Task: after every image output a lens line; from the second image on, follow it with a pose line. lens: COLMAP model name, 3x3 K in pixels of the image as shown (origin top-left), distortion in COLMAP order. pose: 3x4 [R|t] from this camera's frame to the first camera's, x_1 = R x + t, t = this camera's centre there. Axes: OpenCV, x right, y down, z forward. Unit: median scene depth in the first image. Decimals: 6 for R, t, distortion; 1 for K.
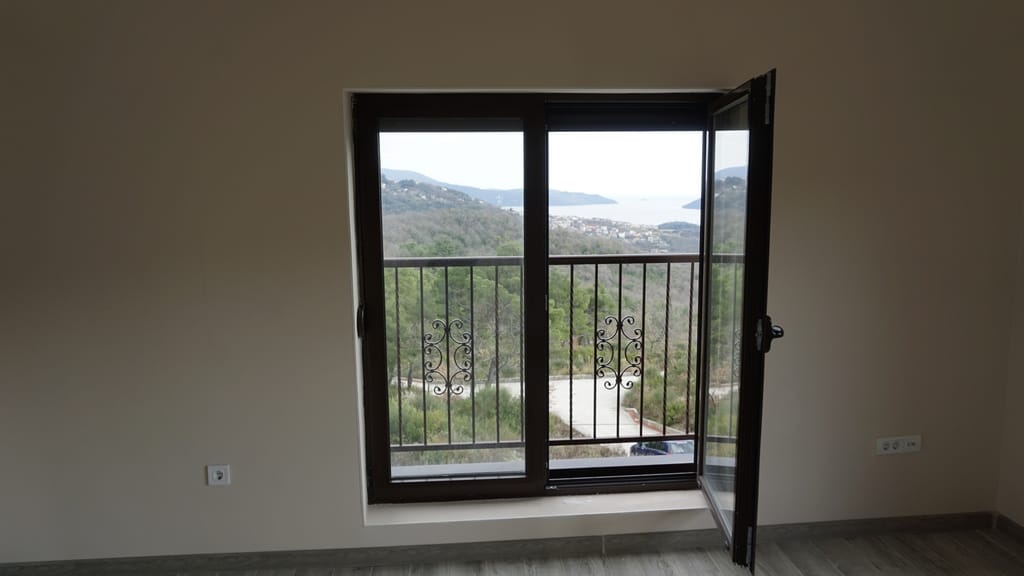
lens RADIAL K [[677.7, 0, 521.3], [0, 677.7, 295.3], [0, 0, 1]] dist [-0.045716, 0.032619]
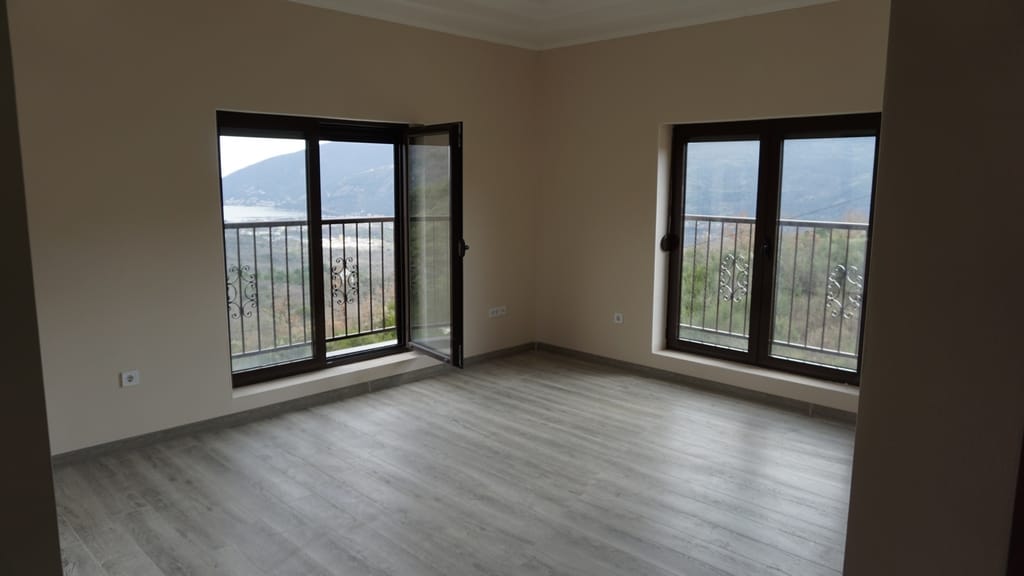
lens RADIAL K [[677.7, 0, 508.0], [0, 677.7, 295.4], [0, 0, 1]] dist [-0.045716, 0.032619]
pose [[0.757567, -0.092020, 0.646239, -0.701345], [0.083926, 0.995528, 0.043372, 0.098715], [-0.647340, 0.021379, 0.761902, -0.531922]]
